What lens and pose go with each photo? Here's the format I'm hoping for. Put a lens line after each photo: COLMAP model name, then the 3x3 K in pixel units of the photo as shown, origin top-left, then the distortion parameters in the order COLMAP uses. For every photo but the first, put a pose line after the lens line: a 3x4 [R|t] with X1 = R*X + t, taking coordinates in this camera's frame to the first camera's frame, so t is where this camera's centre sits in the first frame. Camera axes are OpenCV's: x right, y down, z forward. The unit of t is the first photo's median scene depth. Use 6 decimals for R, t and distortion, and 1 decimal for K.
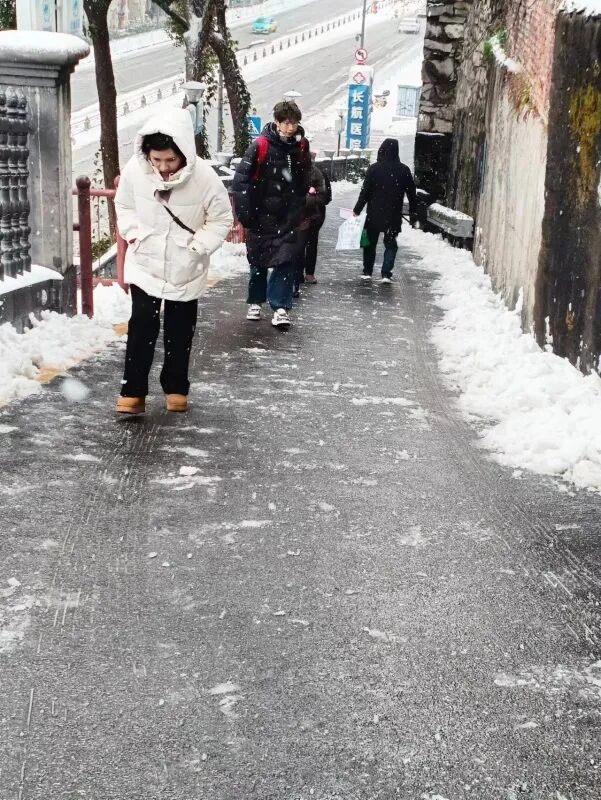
lens RADIAL K [[1231.5, 0, 301.3], [0, 1231.5, 400.4], [0, 0, 1]] dist [0.008061, 0.000000]
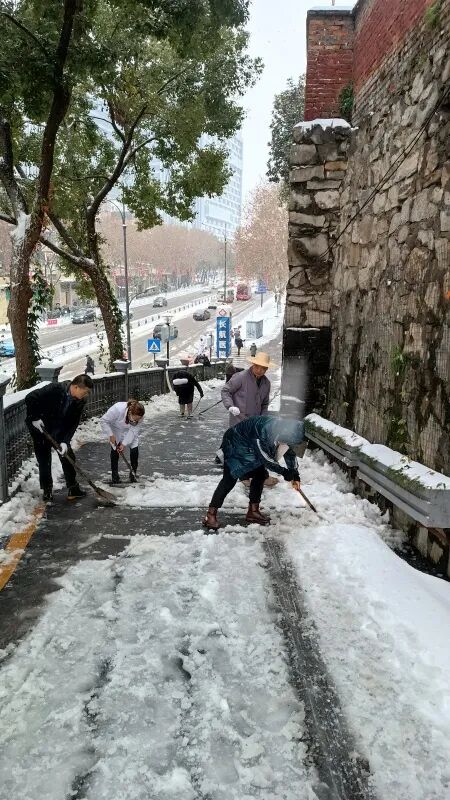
lens RADIAL K [[557.9, 0, 222.7], [0, 557.9, 400.9], [0, 0, 1]] dist [-0.009271, -0.004865]
pose [[0.998433, -0.045466, 0.032612, 0.039498], [0.049229, 0.990836, -0.125780, -0.128157], [-0.026594, 0.127189, 0.991522, 0.653574]]
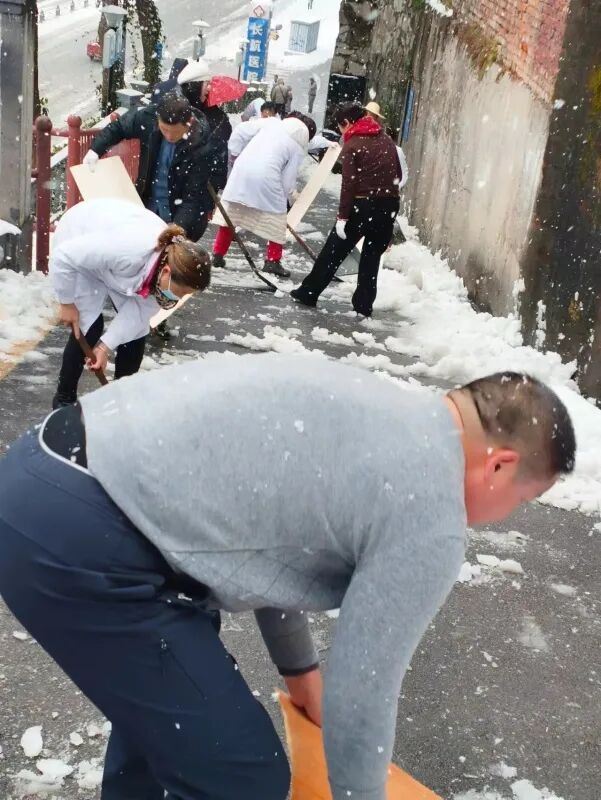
lens RADIAL K [[1141.0, 0, 301.3], [0, 1141.0, 400.5], [0, 0, 1]] dist [0.035758, 0.000000]
pose [[0.993109, 0.037631, 0.110988, -0.025906], [-0.045710, 0.996416, 0.071176, -0.015147], [-0.107912, -0.075758, 0.991270, 0.046890]]
